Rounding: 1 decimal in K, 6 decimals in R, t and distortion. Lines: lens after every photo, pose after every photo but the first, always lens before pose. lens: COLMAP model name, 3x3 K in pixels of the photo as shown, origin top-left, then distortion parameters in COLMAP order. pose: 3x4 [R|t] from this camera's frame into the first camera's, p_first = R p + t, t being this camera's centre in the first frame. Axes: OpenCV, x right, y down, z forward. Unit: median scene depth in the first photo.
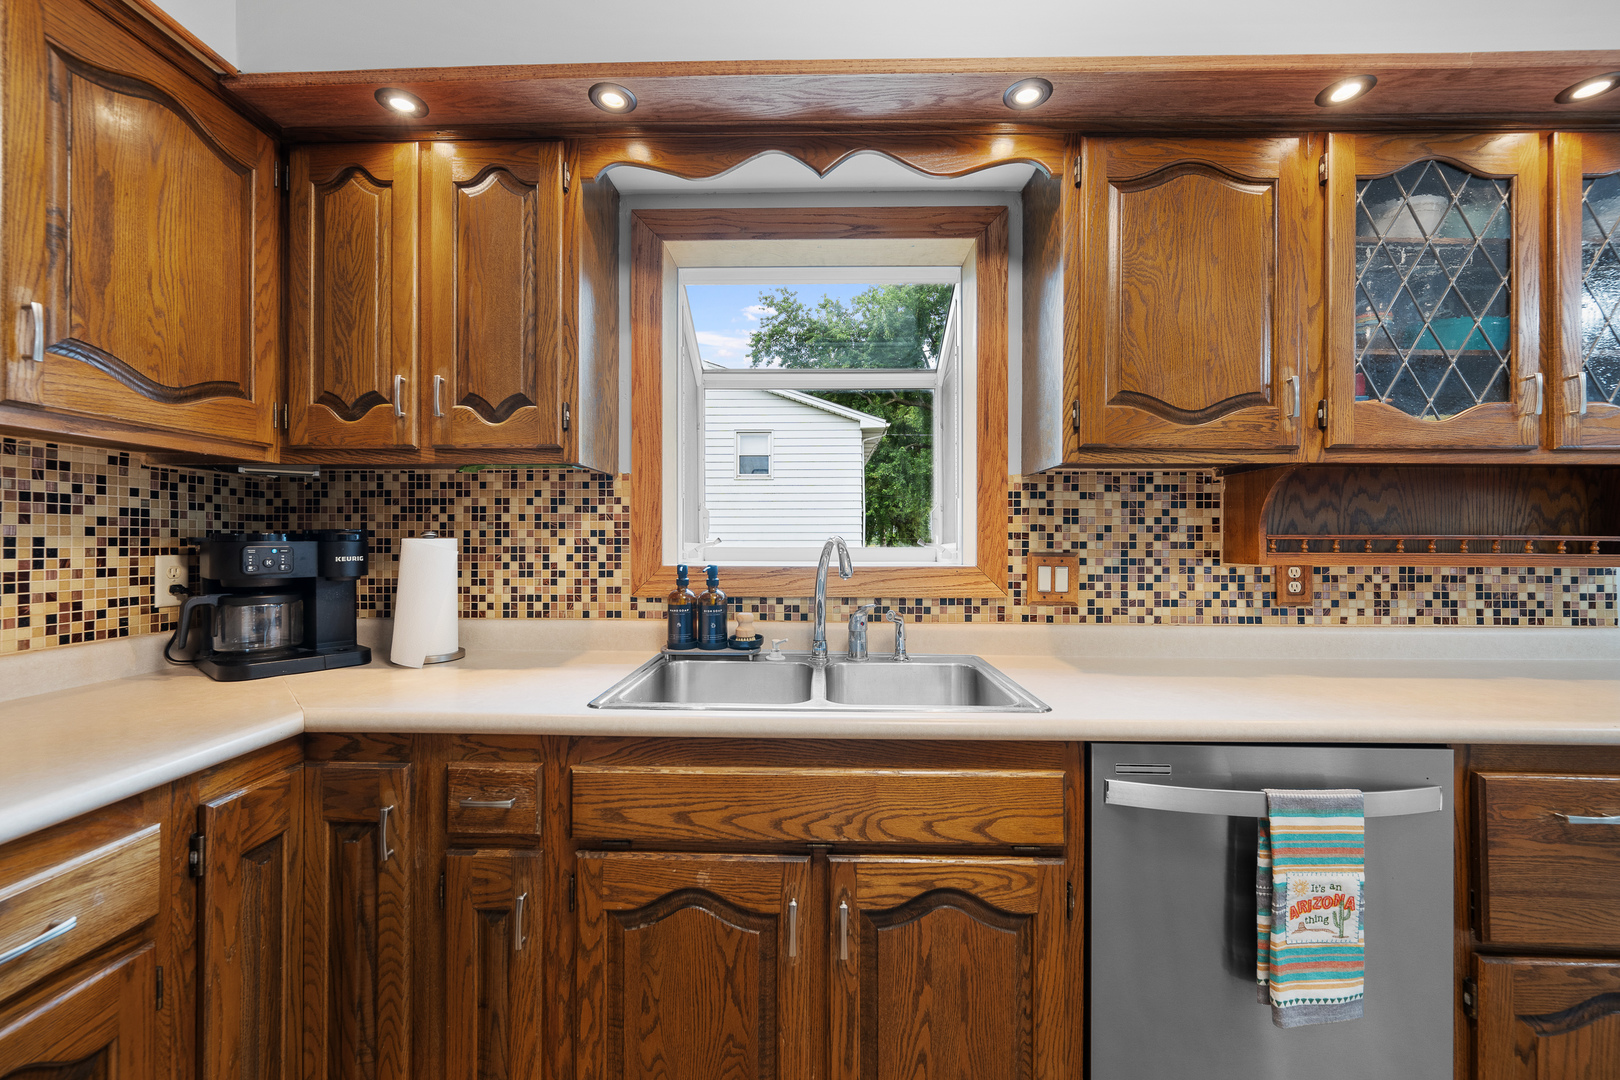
lens RADIAL K [[654.3, 0, 810.0], [0, 654.3, 540.0], [0, 0, 1]] dist [0.001278, 0.000076]
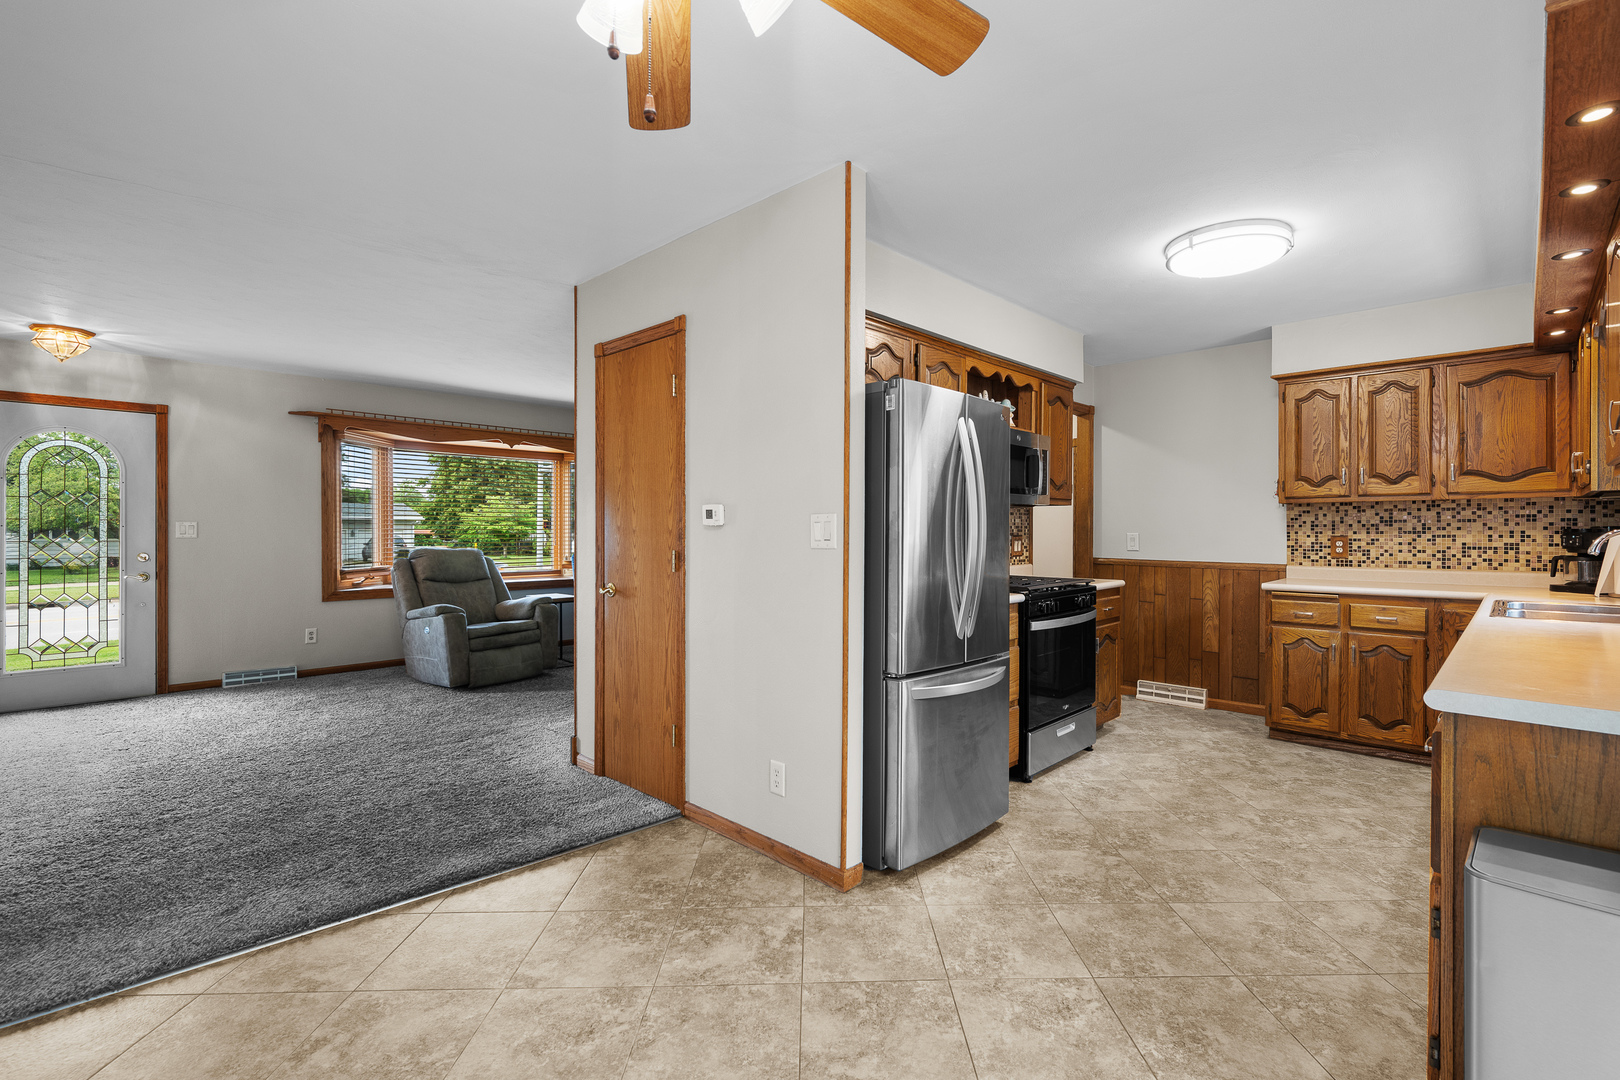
lens RADIAL K [[747.8, 0, 810.0], [0, 747.8, 540.0], [0, 0, 1]] dist [-0.002705, -0.000412]
pose [[-0.681513, 0.006396, -0.731778, 2.295699], [-0.004913, 0.999899, 0.013316, 0.005993], [0.731790, 0.012670, -0.681413, 0.687337]]
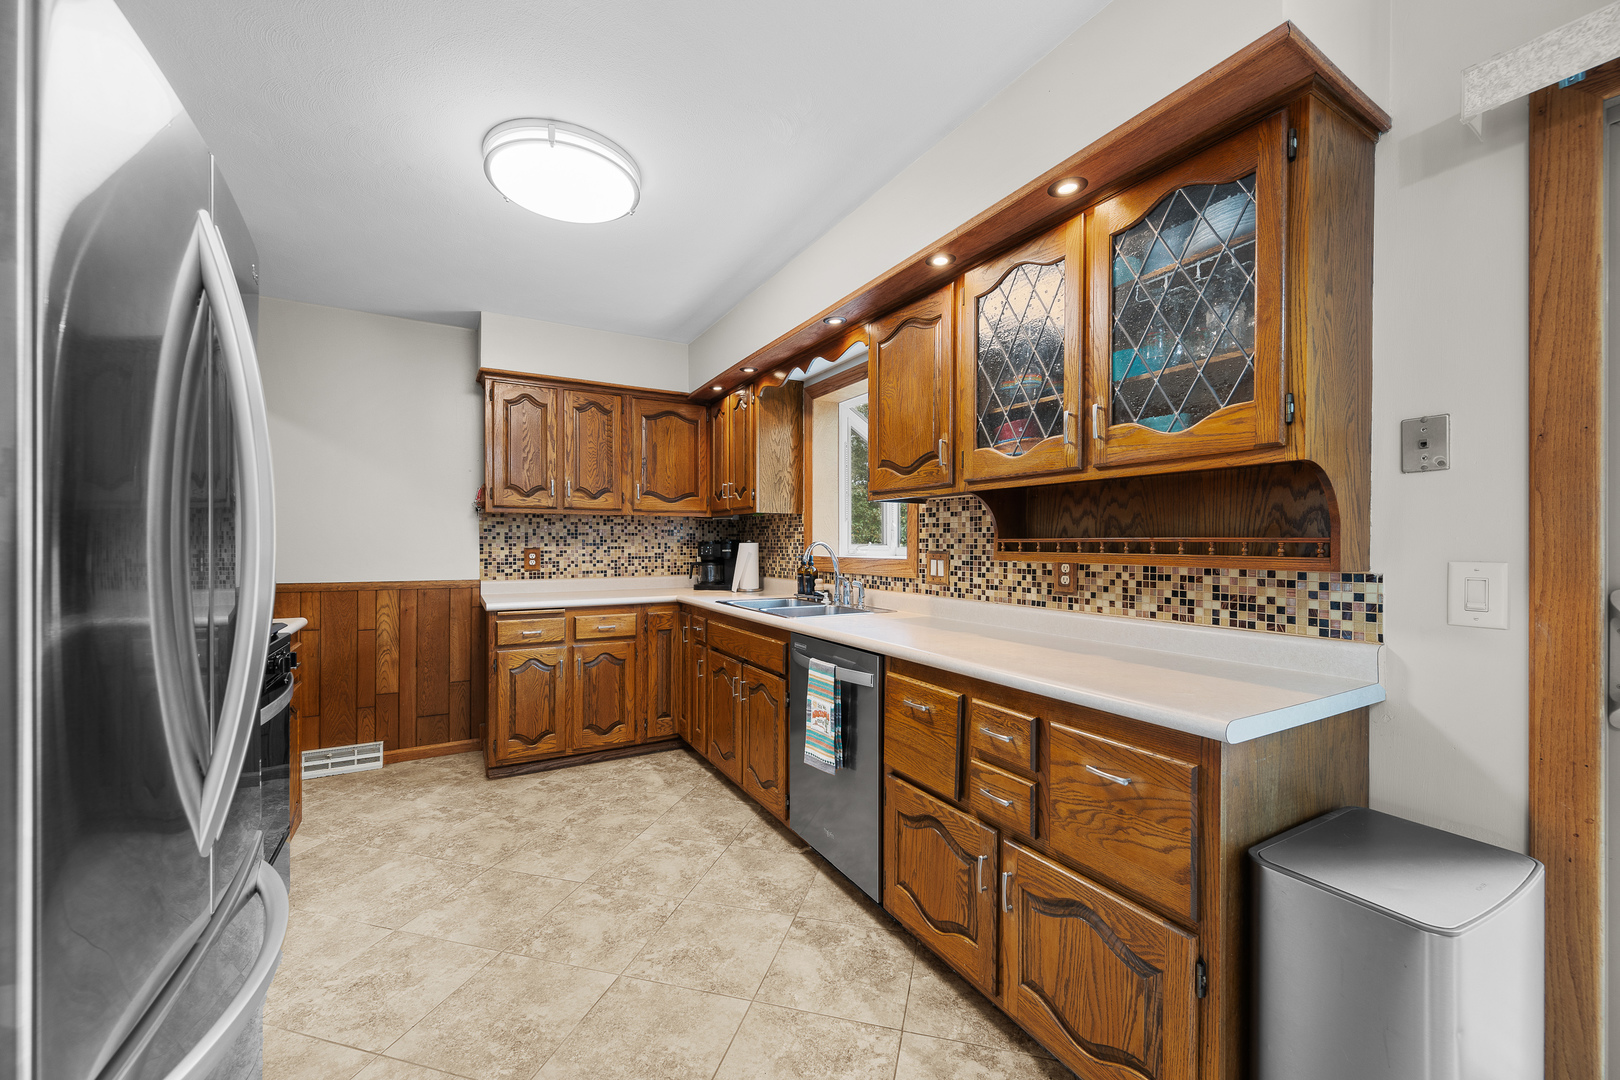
lens RADIAL K [[636.4, 0, 830.8], [0, 636.4, 543.7], [0, 0, 1]] dist [-0.000087, -0.000106]
pose [[0.533321, -0.002027, -0.845910, 1.535704], [-0.002657, 0.999988, -0.004072, 0.008410], [0.845909, 0.004419, 0.533309, -0.035399]]
